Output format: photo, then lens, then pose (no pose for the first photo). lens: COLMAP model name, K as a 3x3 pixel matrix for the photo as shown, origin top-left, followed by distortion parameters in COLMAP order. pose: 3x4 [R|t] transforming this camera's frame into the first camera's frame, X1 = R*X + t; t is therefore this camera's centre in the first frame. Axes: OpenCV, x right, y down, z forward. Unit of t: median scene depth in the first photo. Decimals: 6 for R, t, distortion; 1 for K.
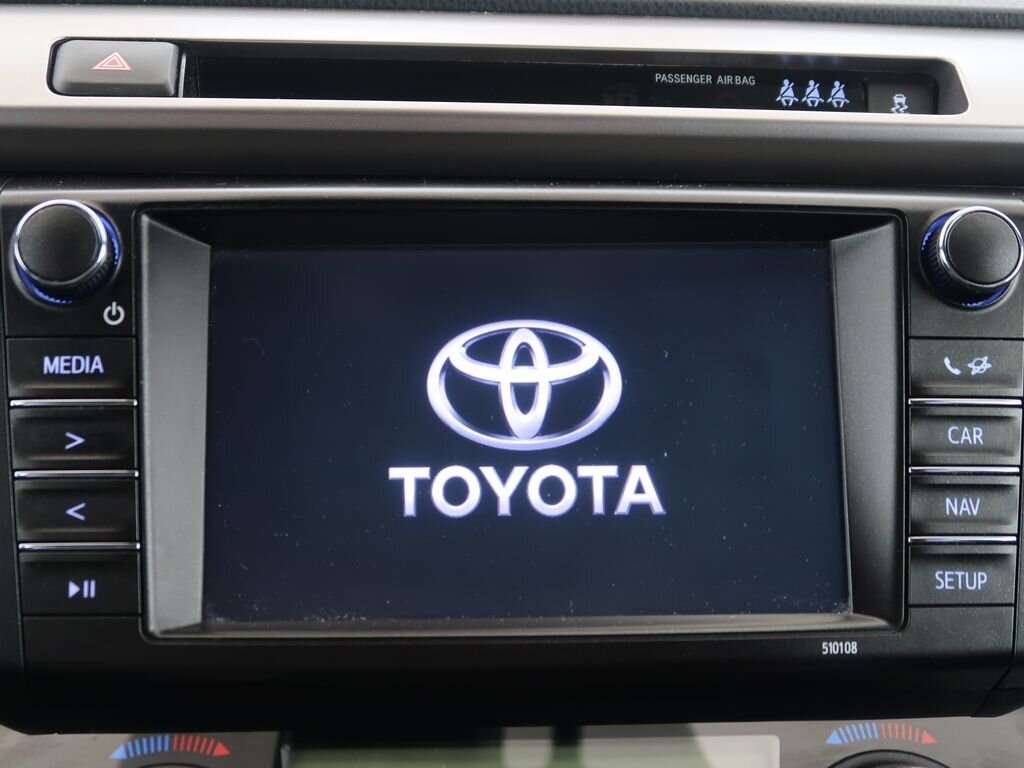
lens RADIAL K [[1725.1, 0, 505.3], [0, 1725.1, 385.2], [0, 0, 1]] dist [-0.010092, 0.000000]
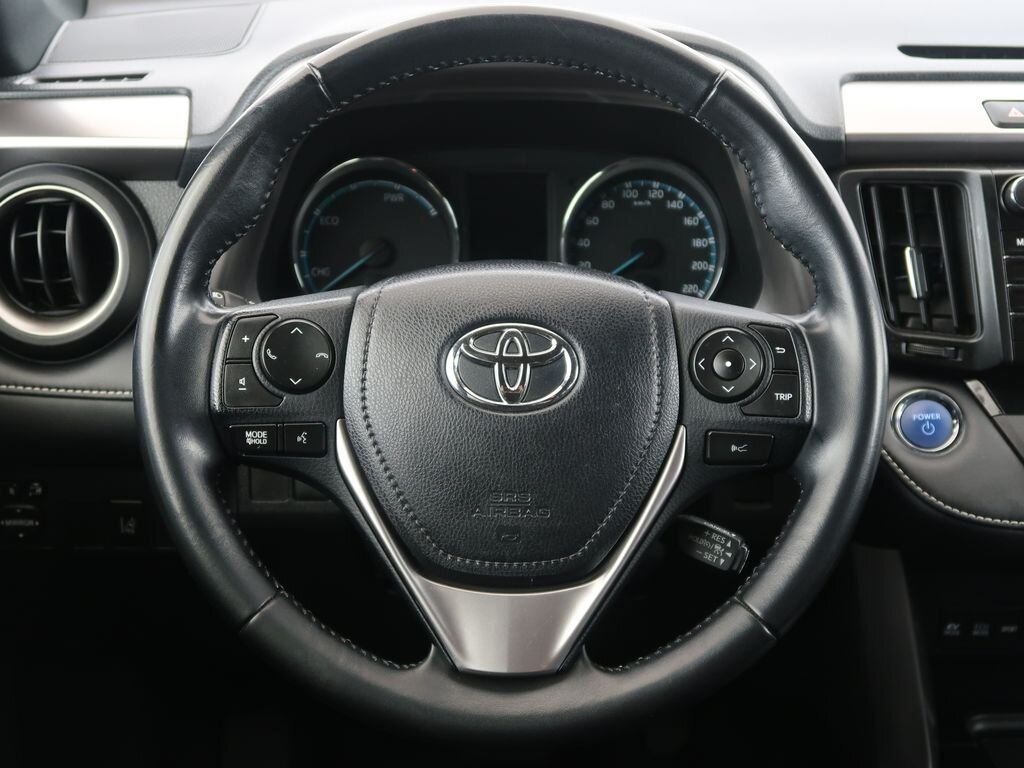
lens RADIAL K [[1582.8, 0, 515.4], [0, 1582.8, 382.0], [0, 0, 1]] dist [0.022940, 0.000000]
pose [[0.999415, 0.002739, -0.034089, -0.889443], [0.000084, 0.996588, 0.082539, 0.001319], [0.034199, -0.082494, 0.996005, -1.297854]]
